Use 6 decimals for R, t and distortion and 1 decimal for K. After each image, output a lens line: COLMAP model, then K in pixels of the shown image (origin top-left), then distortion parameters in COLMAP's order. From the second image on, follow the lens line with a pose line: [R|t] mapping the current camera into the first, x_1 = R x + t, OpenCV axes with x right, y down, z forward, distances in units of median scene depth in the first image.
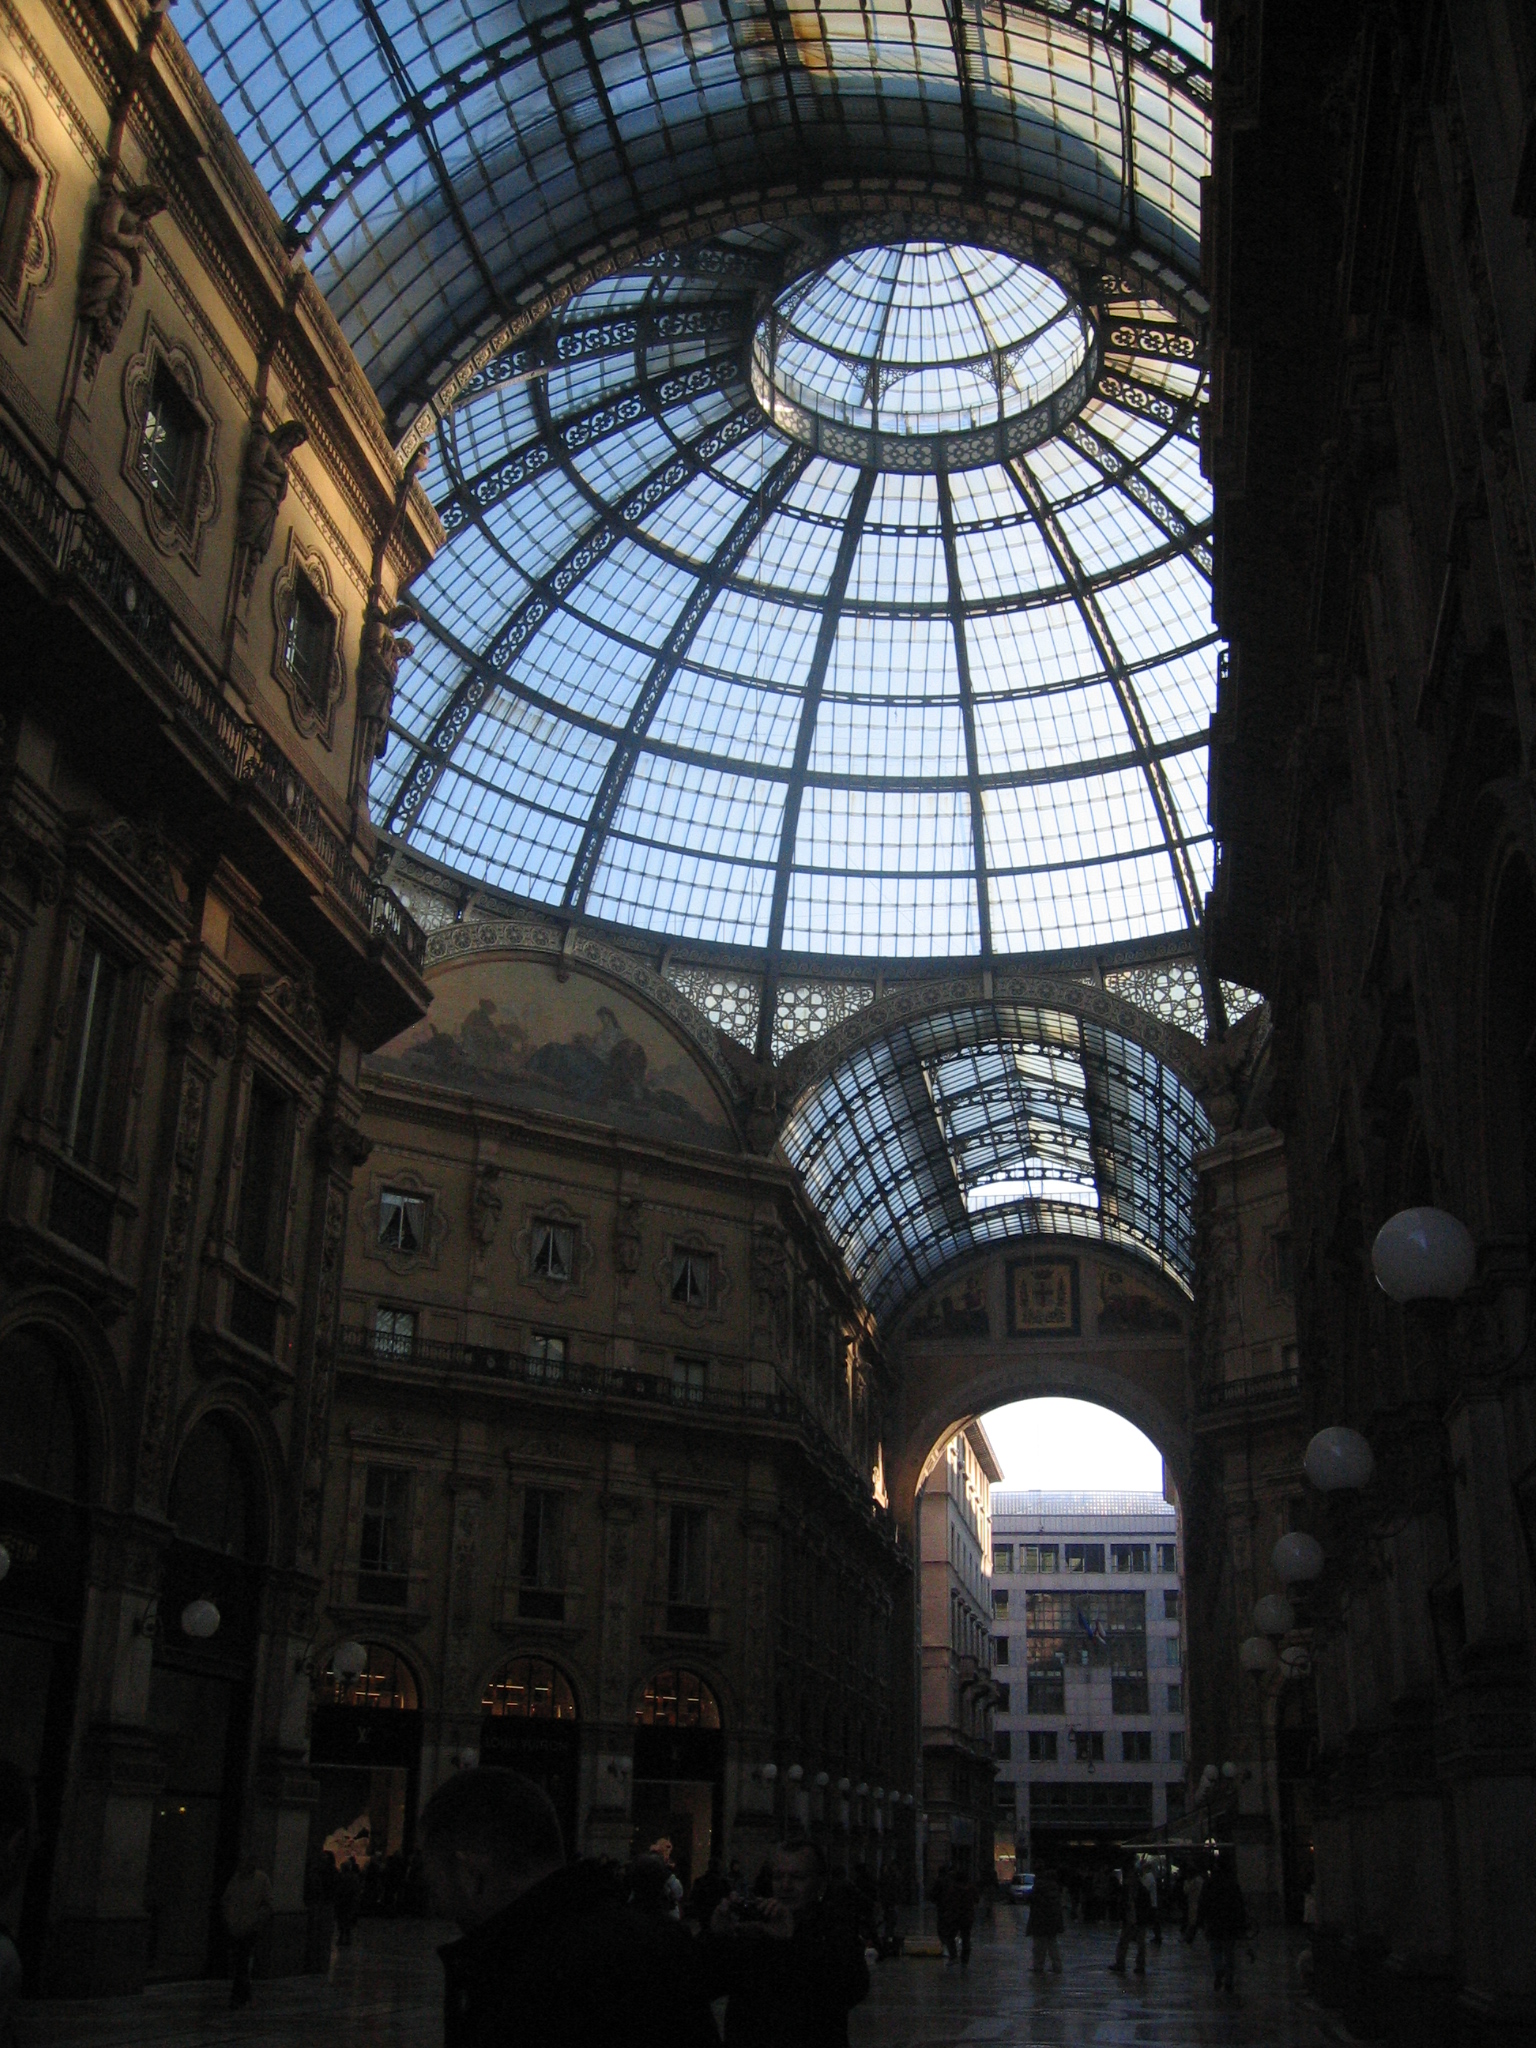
lens RADIAL K [[2175.0, 0, 768.0], [0, 2175.0, 1024.0], [0, 0, 1]] dist [-0.127344, 0.125175]
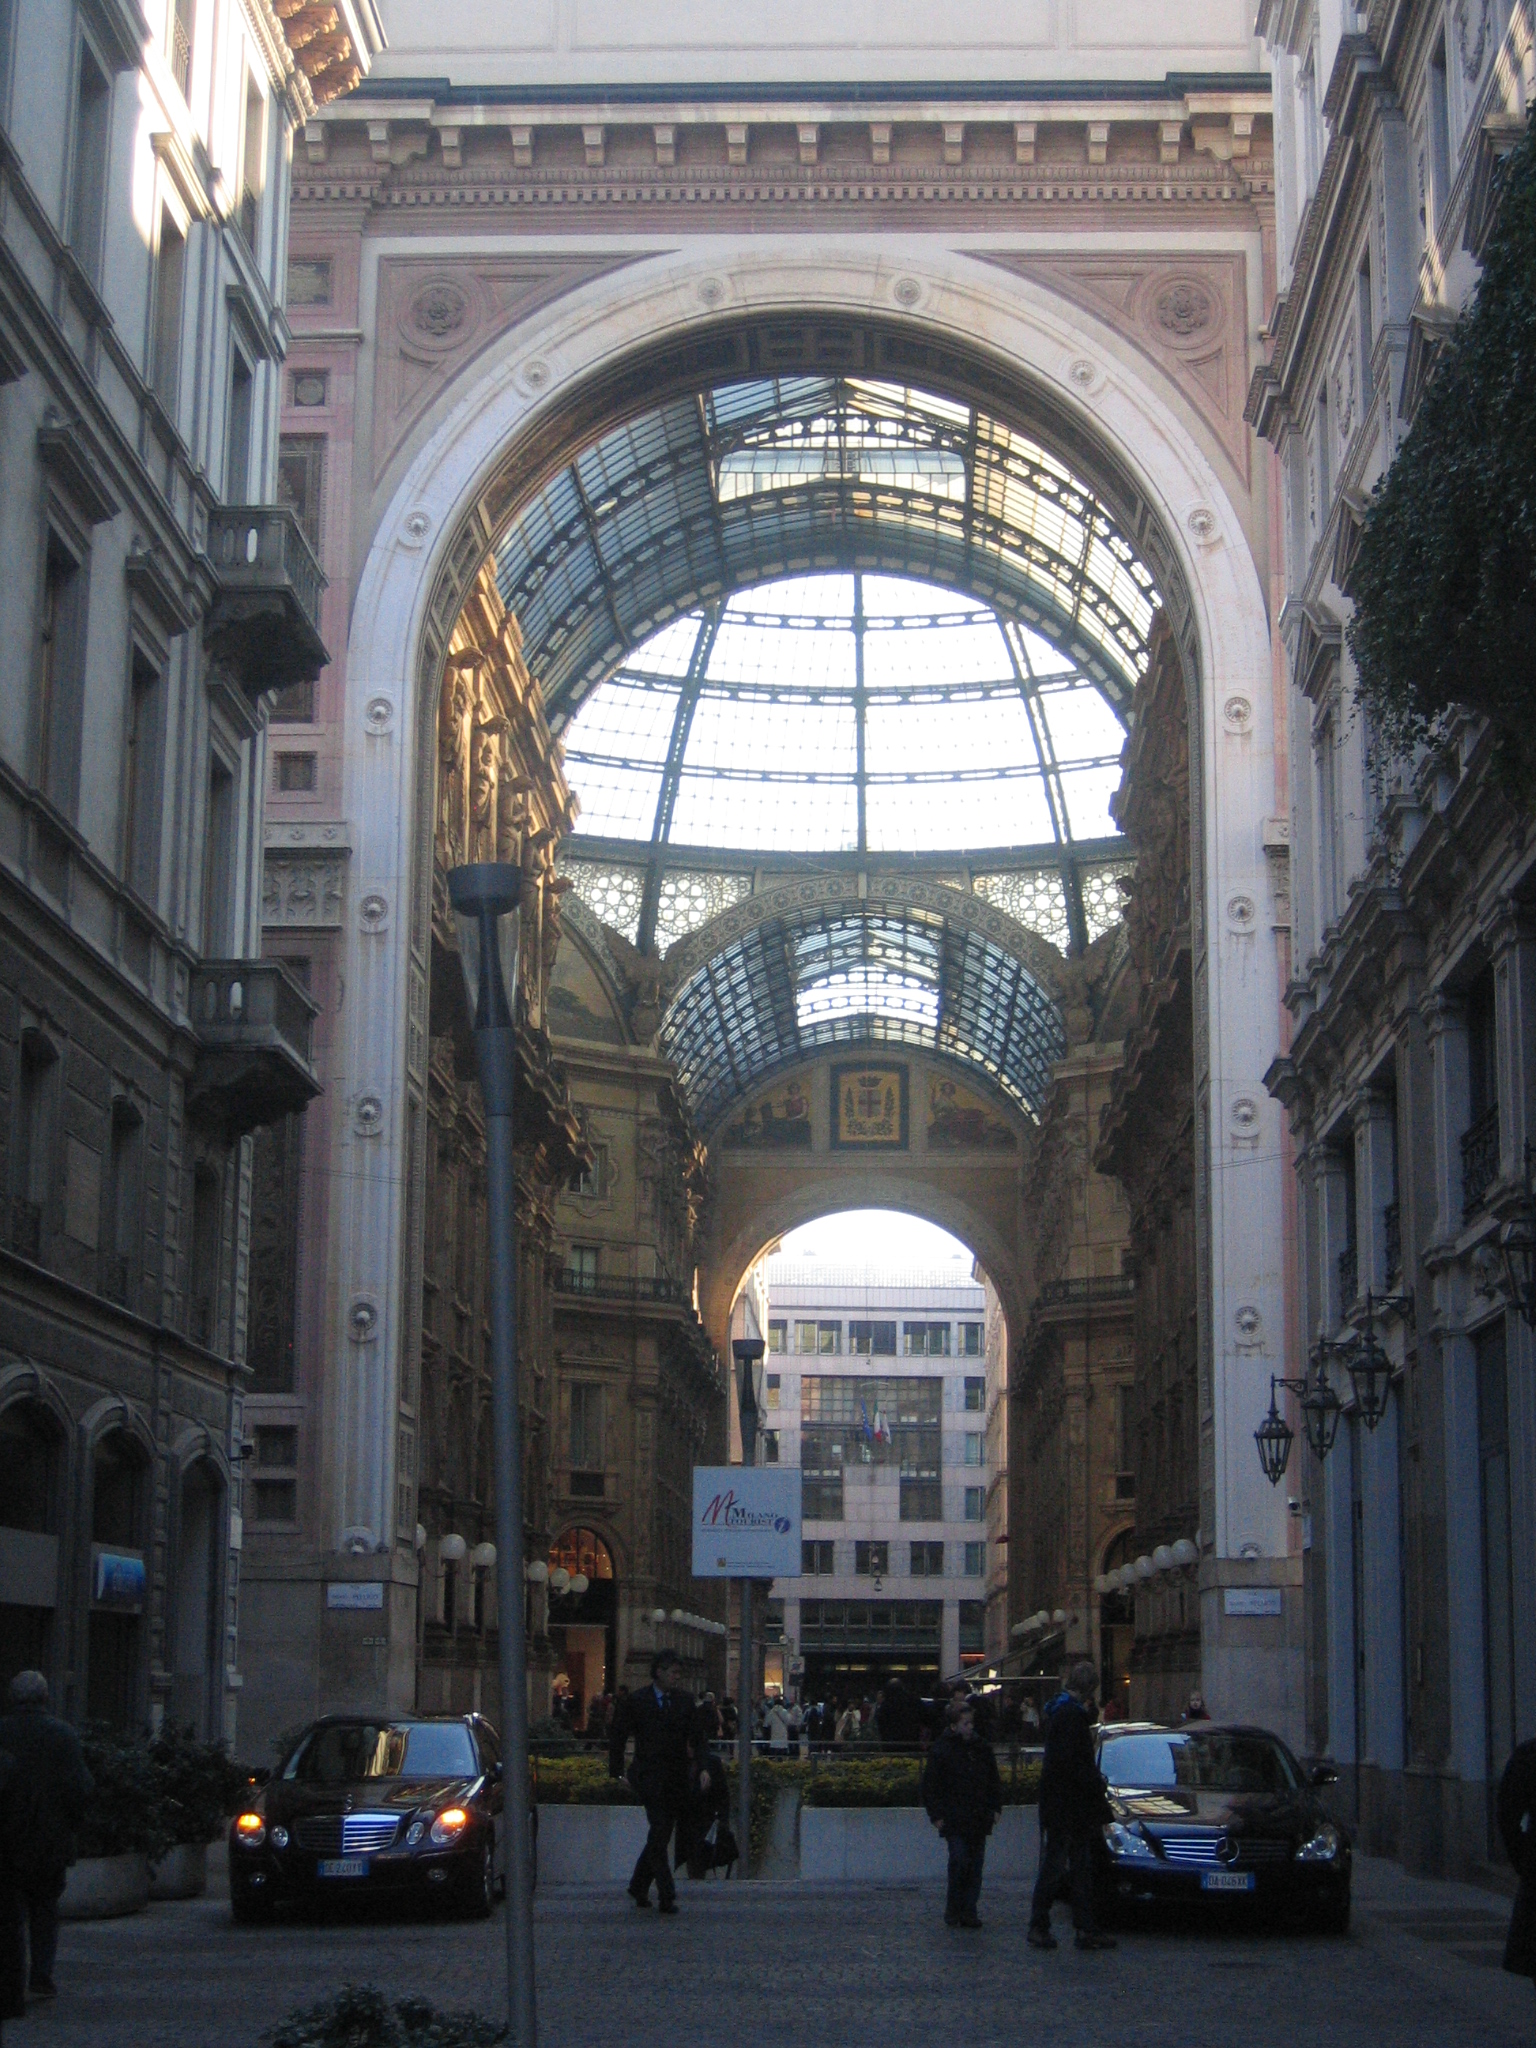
lens RADIAL K [[3658.2, 0, 768.0], [0, 3658.2, 1024.0], [0, 0, 1]] dist [-0.066352, -0.049908]
pose [[0.990321, 0.014681, 0.138014, -0.182807], [-0.040986, 0.980978, 0.189745, -0.280154], [-0.132603, -0.193565, 0.972085, -0.704898]]
